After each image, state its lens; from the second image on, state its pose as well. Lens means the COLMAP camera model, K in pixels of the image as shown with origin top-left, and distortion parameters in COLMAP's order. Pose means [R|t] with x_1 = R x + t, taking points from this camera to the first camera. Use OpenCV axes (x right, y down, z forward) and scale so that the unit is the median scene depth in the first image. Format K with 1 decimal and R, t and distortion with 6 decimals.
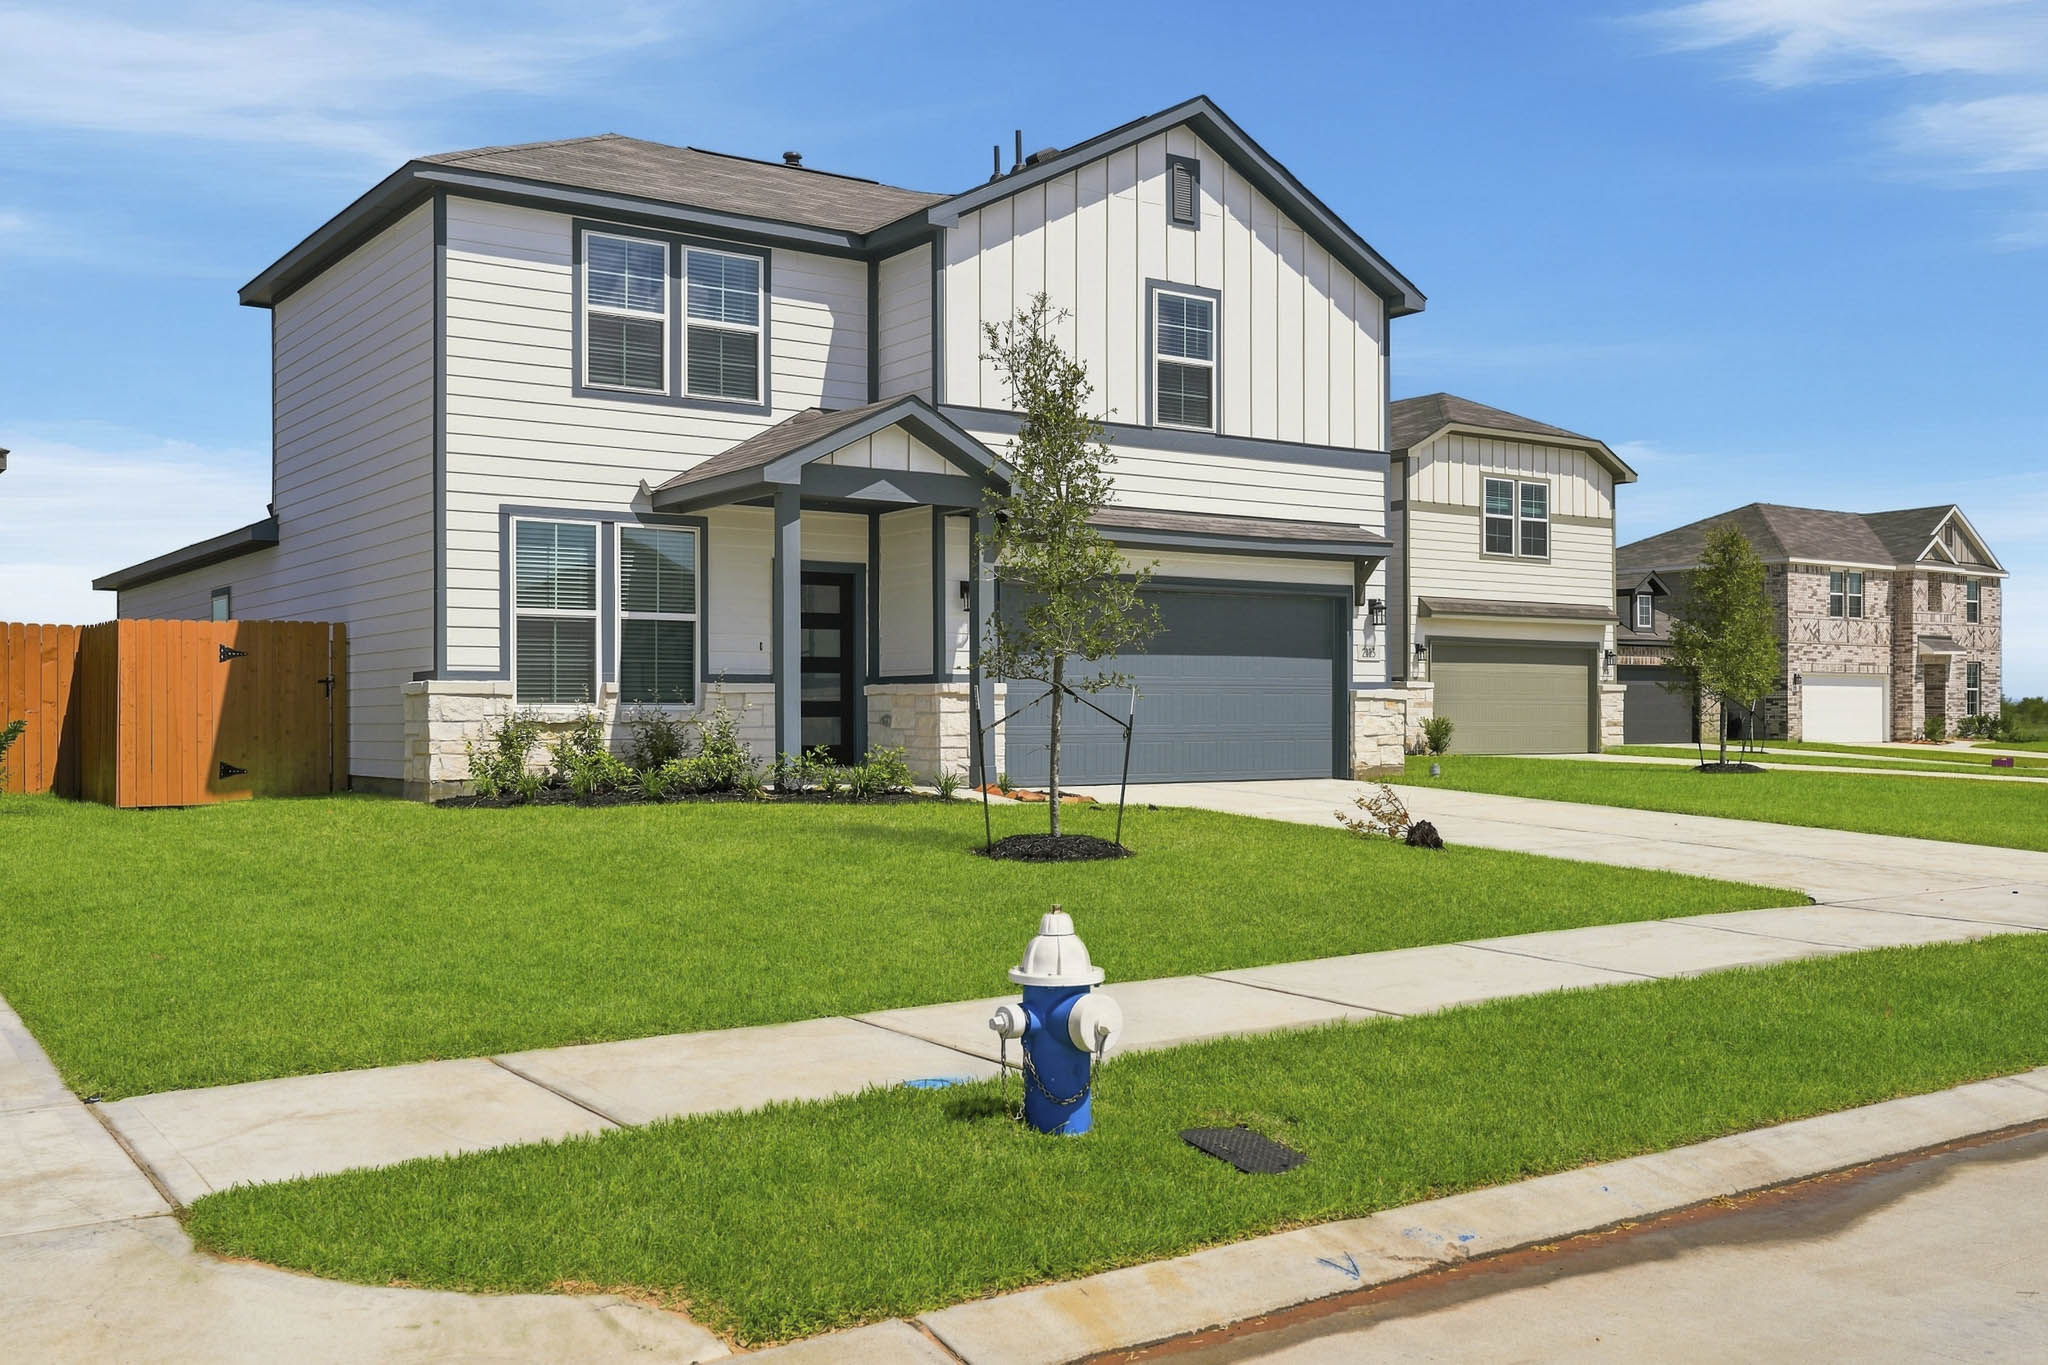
lens RADIAL K [[1903.5, 0, 1028.0], [0, 1903.5, 690.1], [0, 0, 1]] dist [-0.019730, 0.000000]
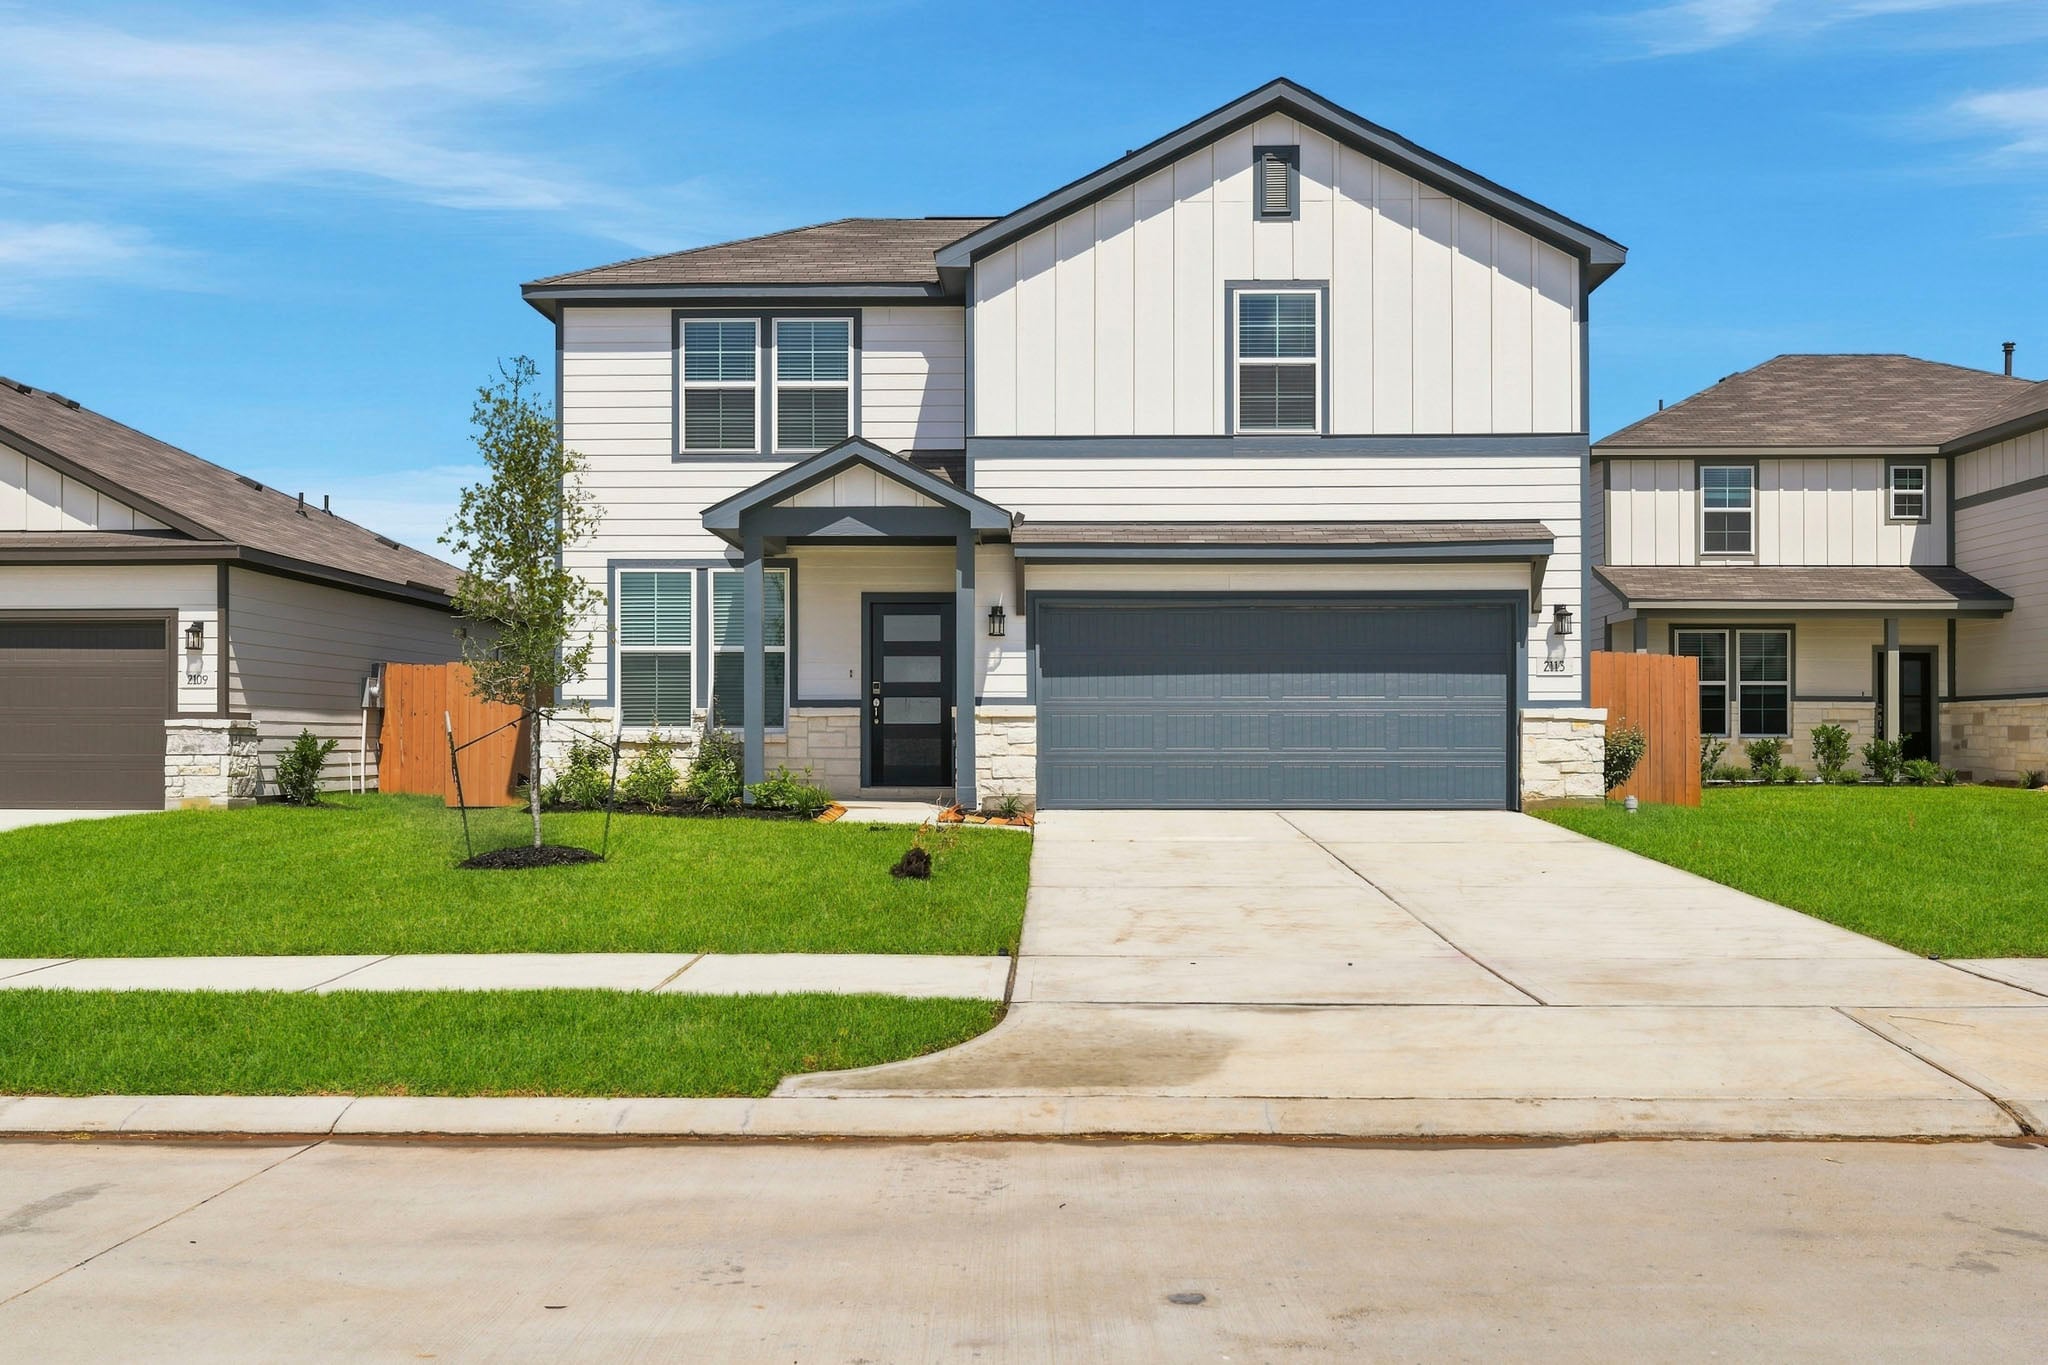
lens RADIAL K [[1903.5, 0, 1030.8], [0, 1903.5, 682.6], [0, 0, 1]] dist [-0.019730, 0.000000]
pose [[0.797243, -0.014723, -0.603479, 0.599006], [0.006514, 0.999854, -0.015788, 0.000035], [0.603624, 0.008656, 0.797222, 0.193075]]
